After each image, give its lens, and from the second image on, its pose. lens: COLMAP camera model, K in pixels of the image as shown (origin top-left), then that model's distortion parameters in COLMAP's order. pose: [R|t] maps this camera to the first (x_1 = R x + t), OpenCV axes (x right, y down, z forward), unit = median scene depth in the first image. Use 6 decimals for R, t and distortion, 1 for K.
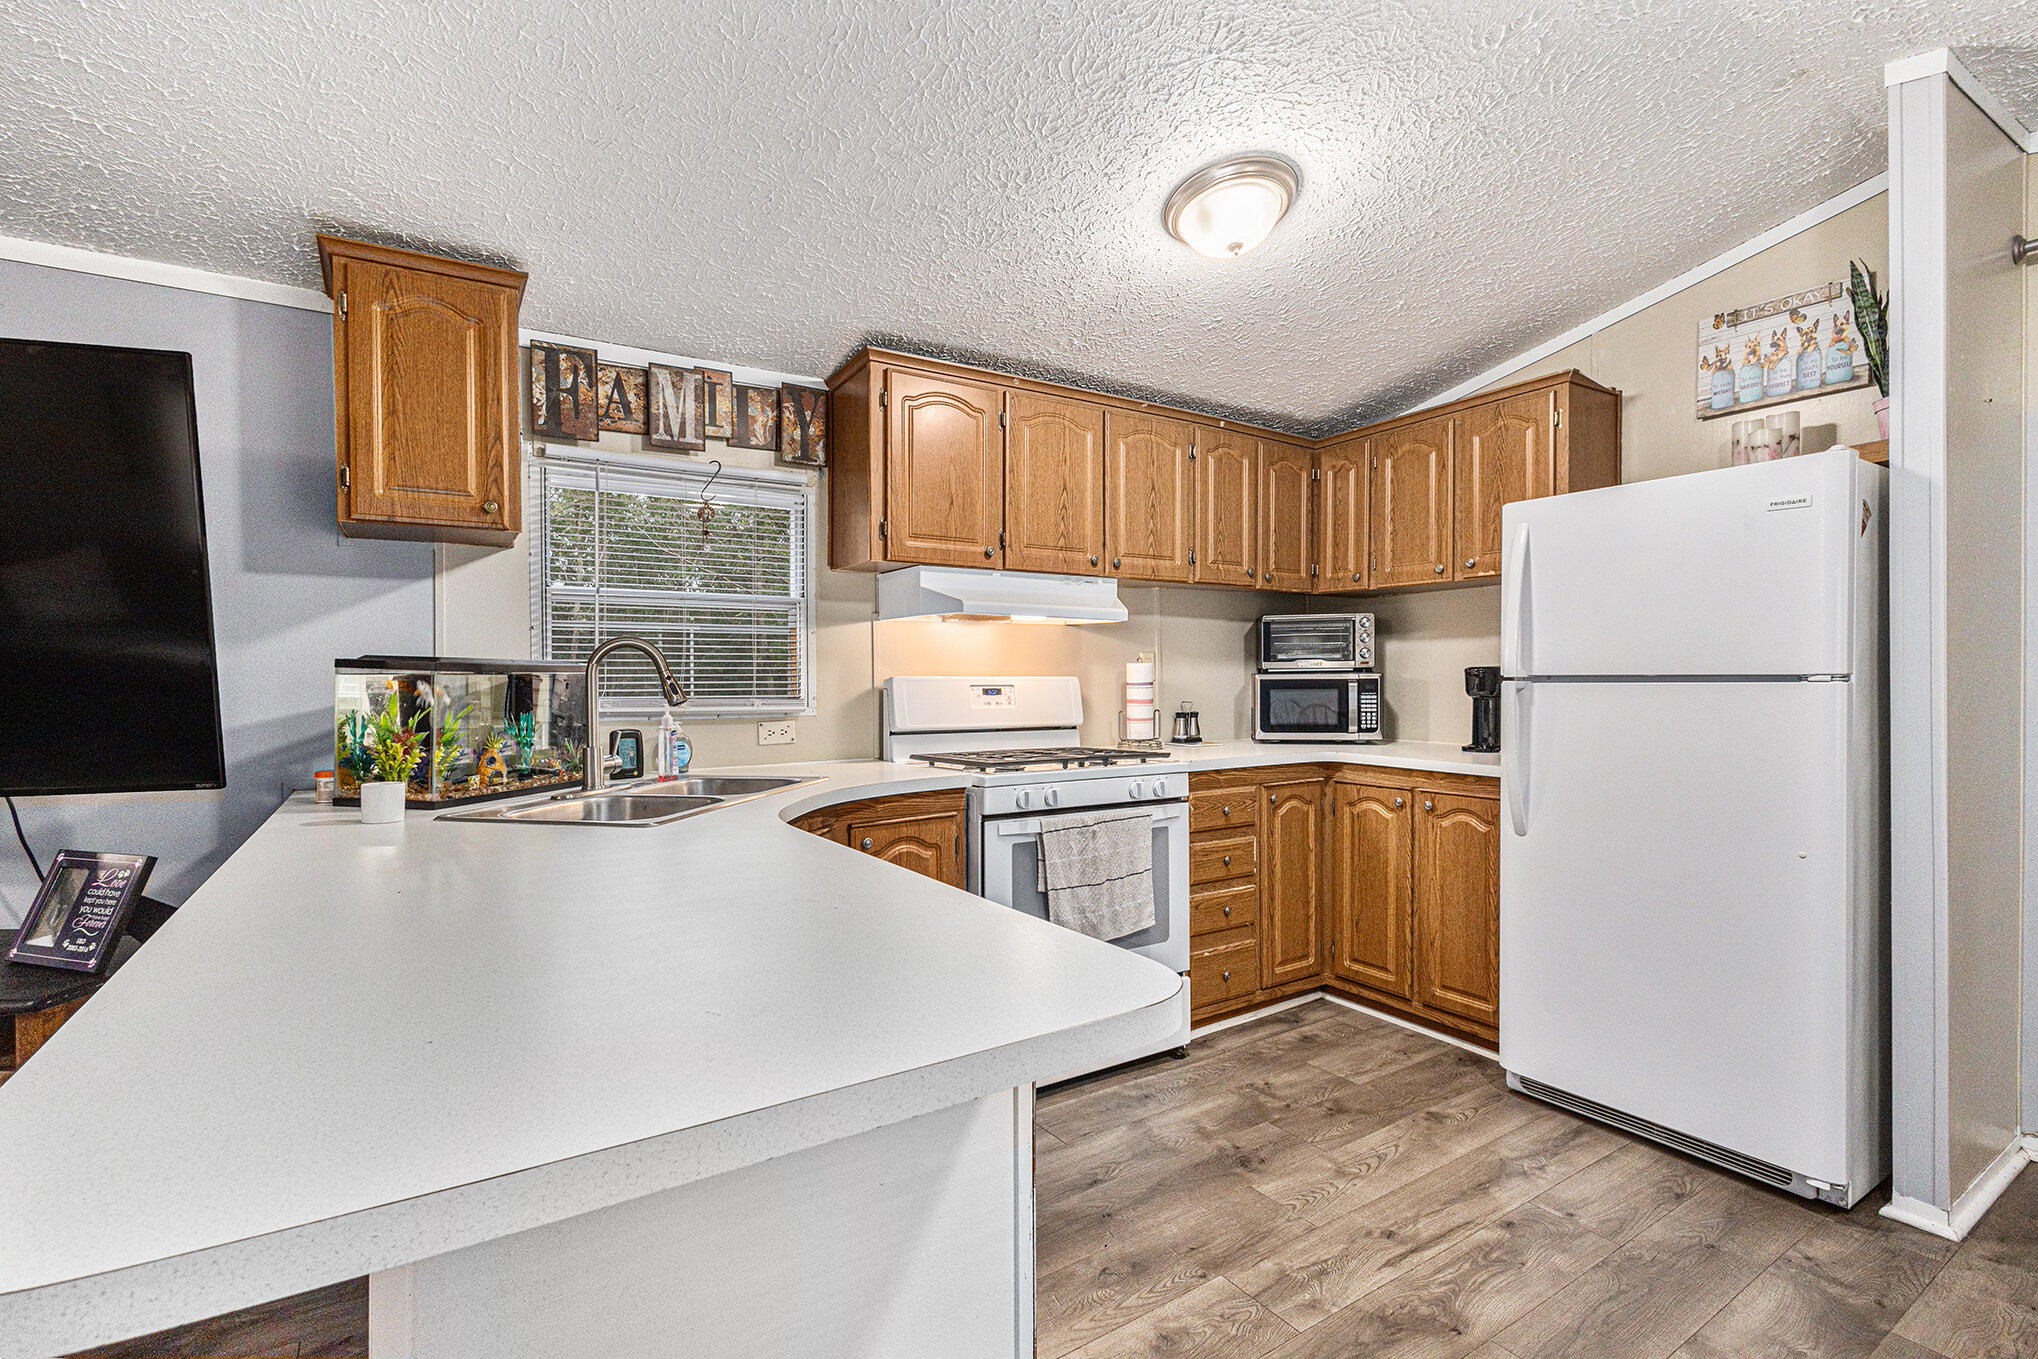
lens RADIAL K [[930.0, 0, 1025.5], [0, 930.0, 686.5], [0, 0, 1]] dist [0.003490, -0.000044]
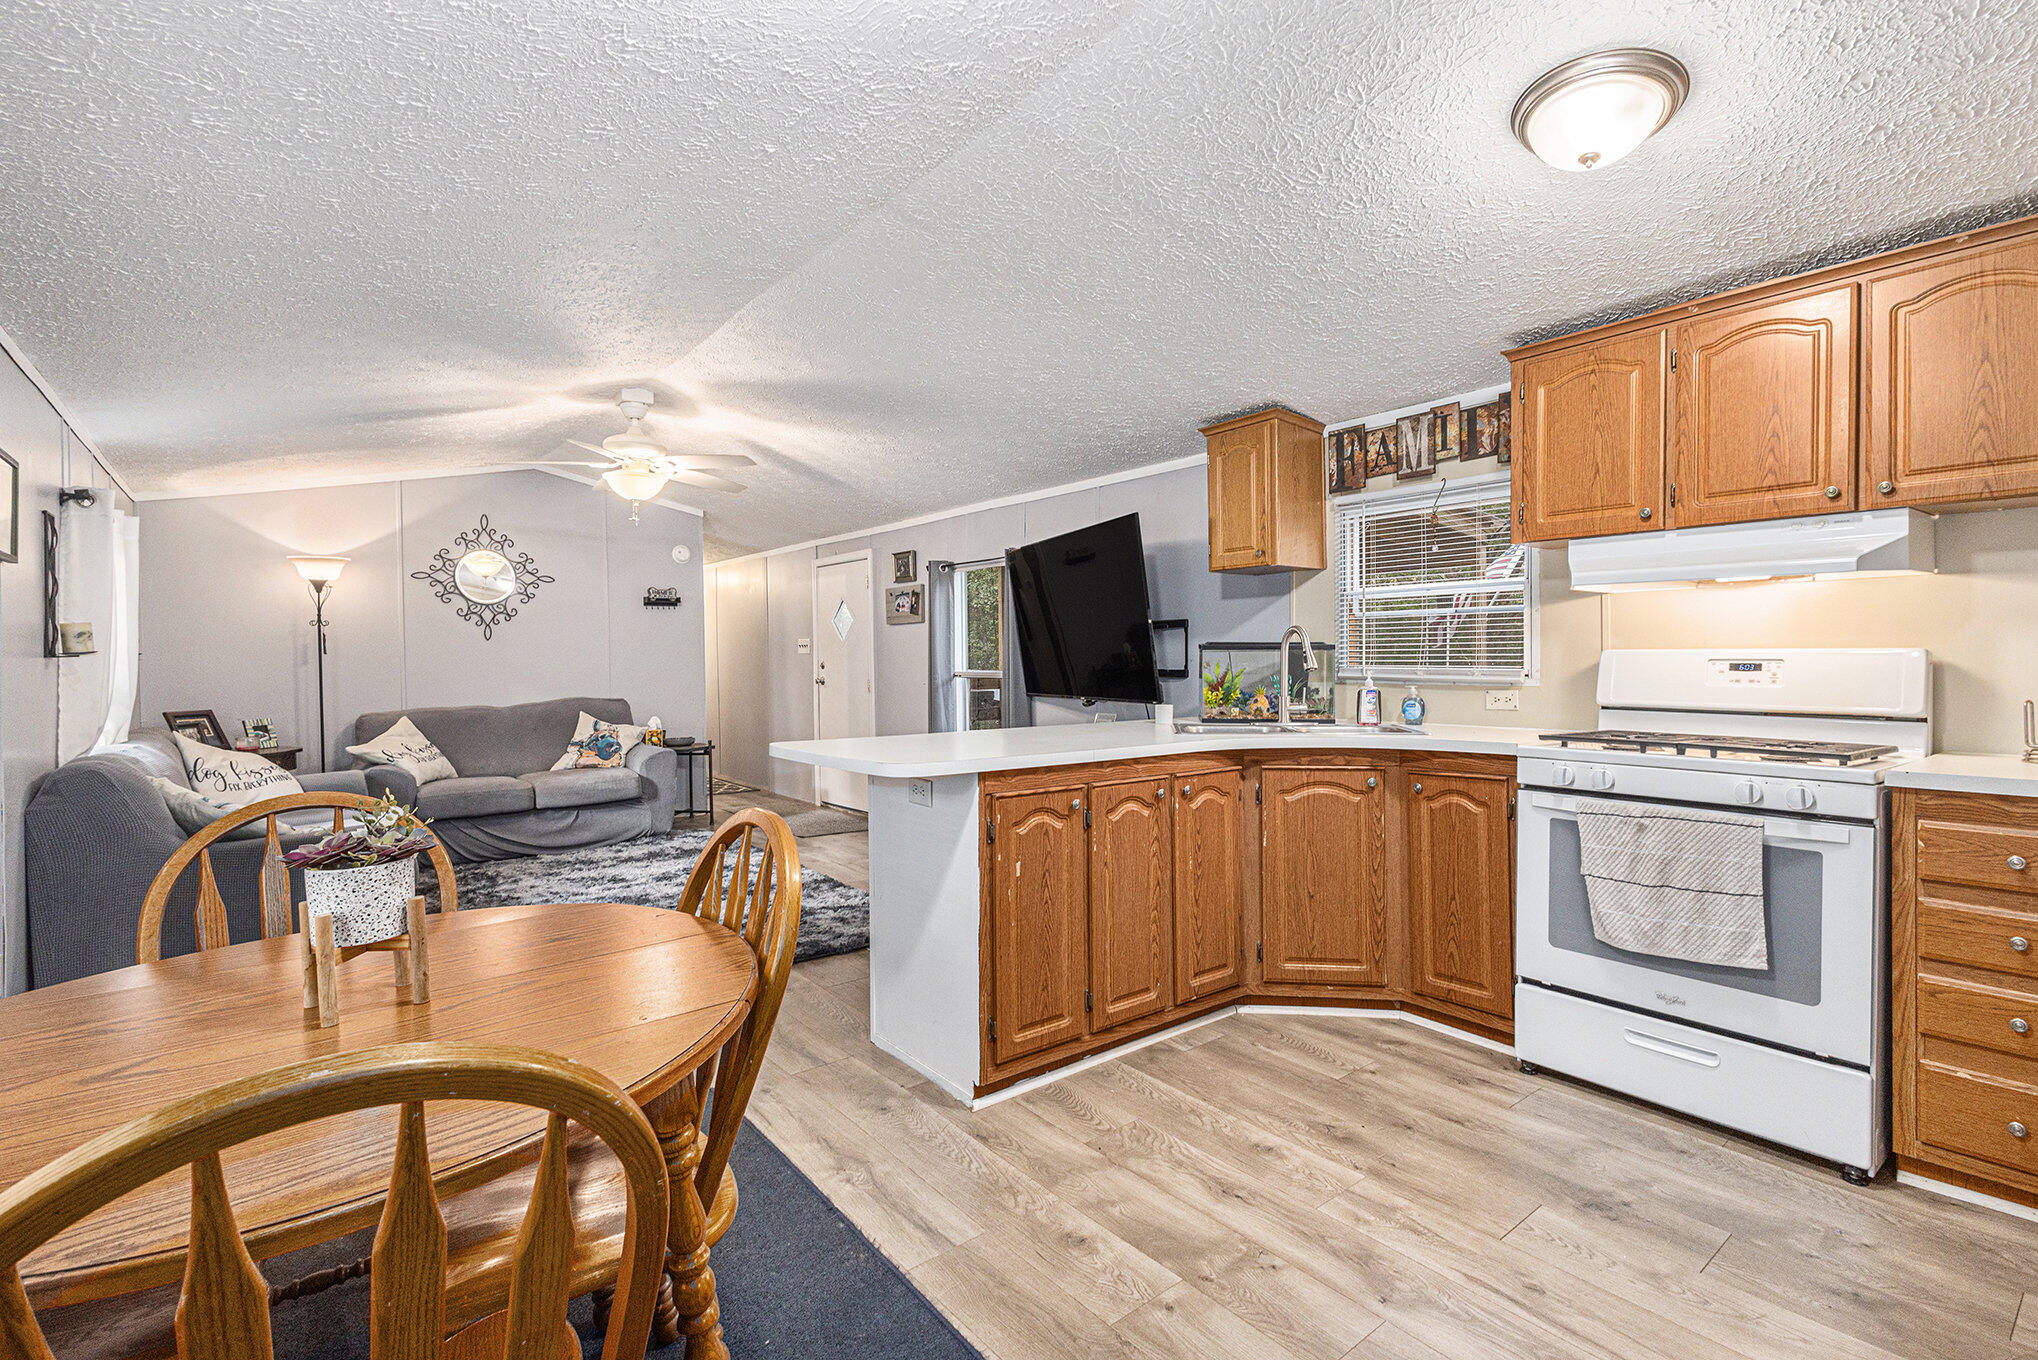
lens RADIAL K [[950.0, 0, 1024.2], [0, 950.0, 680.3], [0, 0, 1]] dist [0.007387, -0.000635]
pose [[0.092514, 0.027416, -0.995334, 0.853193], [-0.003524, 0.999624, 0.027207, -0.004017], [0.995705, 0.000991, 0.092575, 0.306759]]
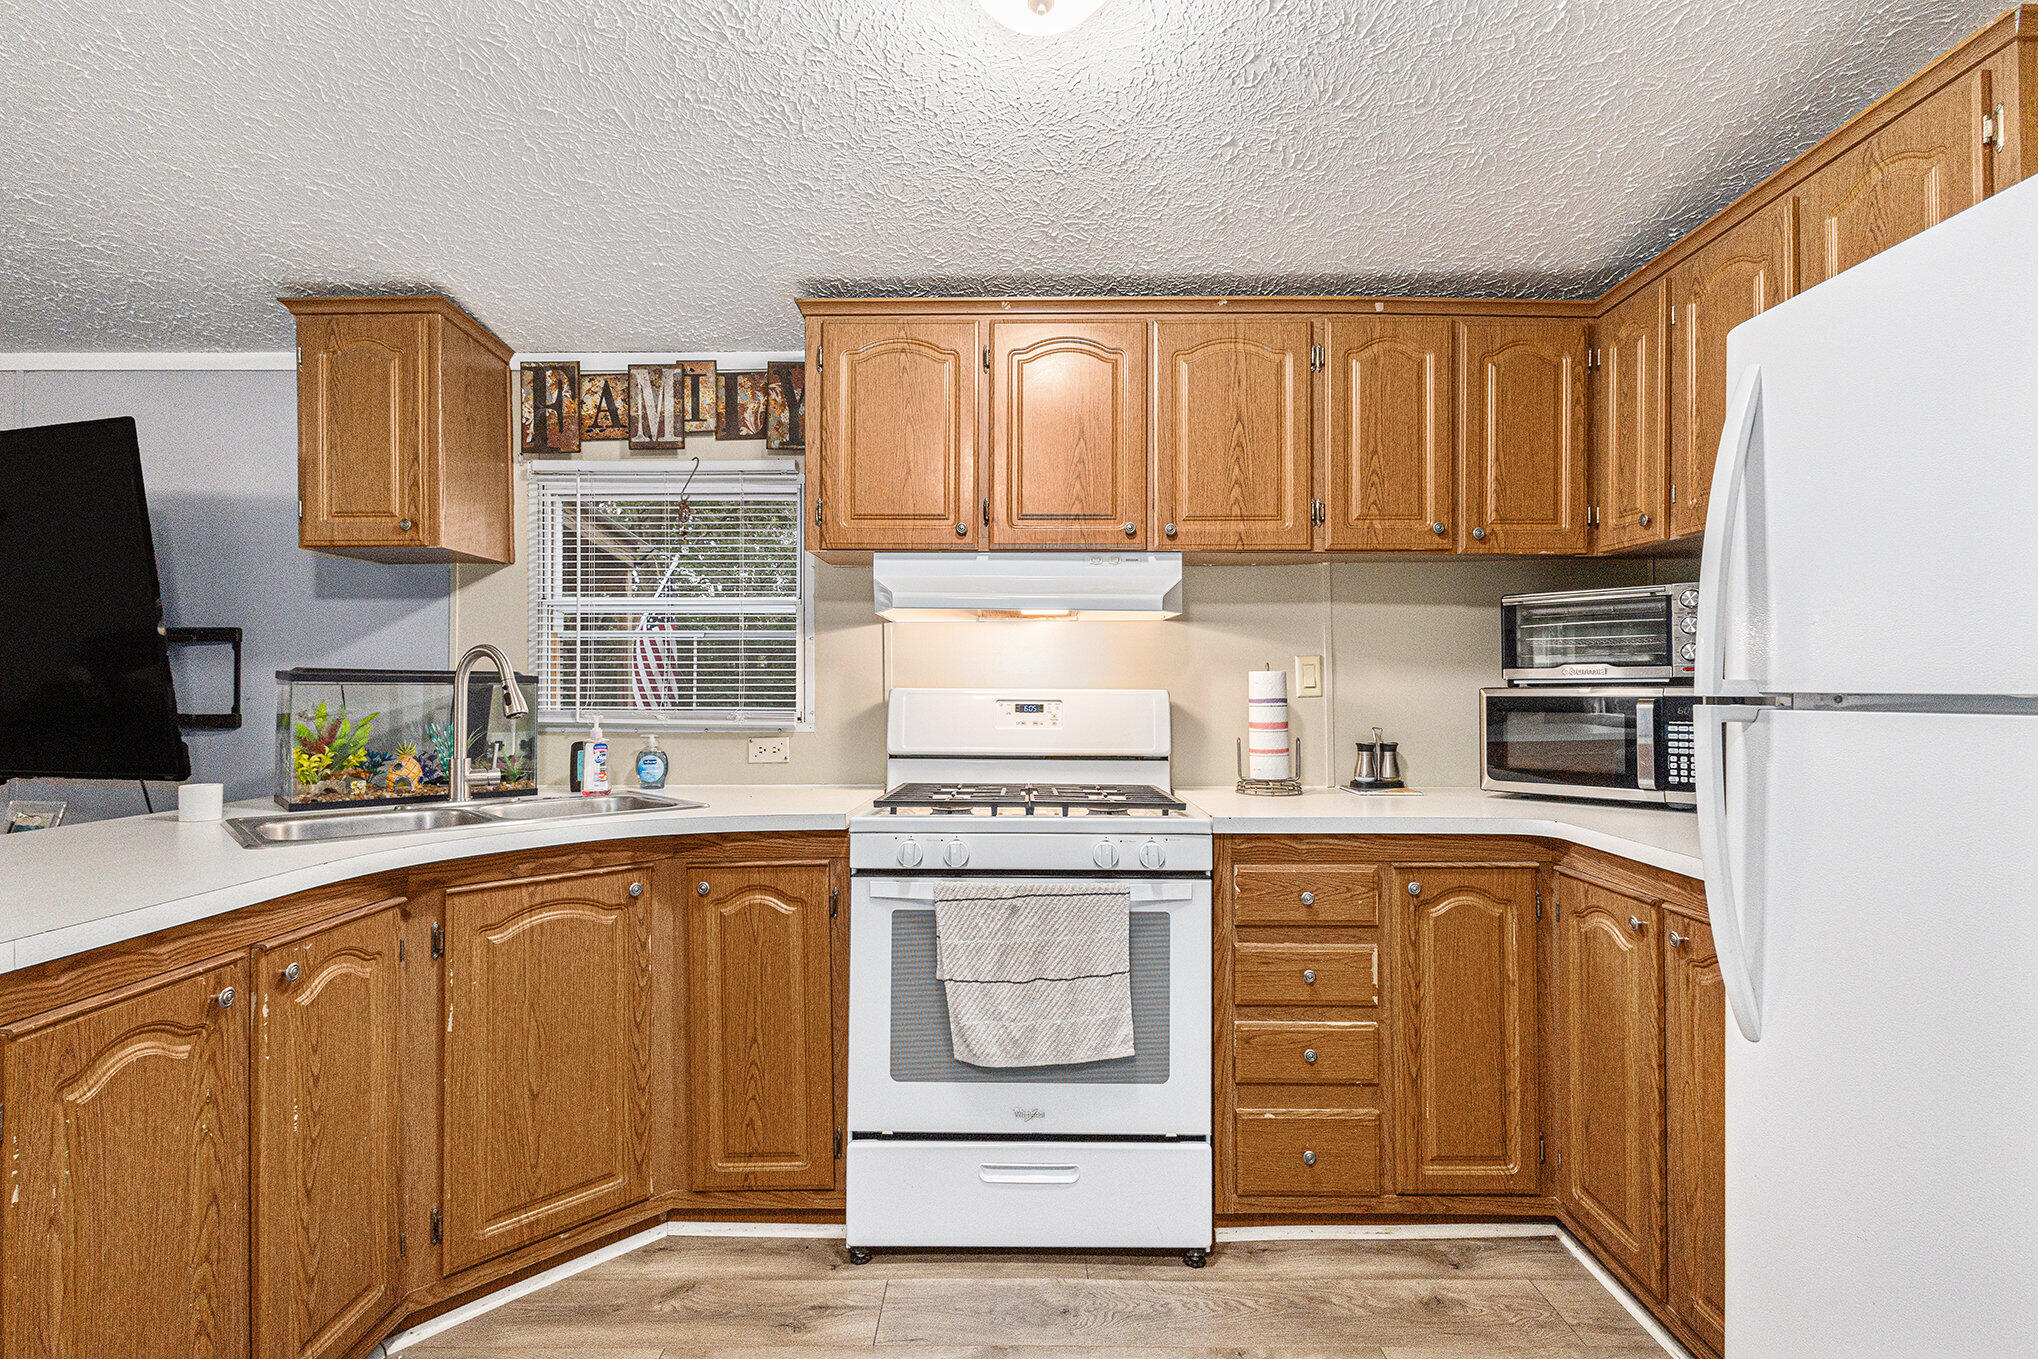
lens RADIAL K [[950.0, 0, 1024.2], [0, 950.0, 679.8], [0, 0, 1]] dist [0.007387, -0.000635]
pose [[0.835342, 0.000754, -0.549730, 0.449582], [-0.010745, 0.999830, -0.014958, -0.007098], [0.549626, 0.018402, 0.835208, 0.367946]]
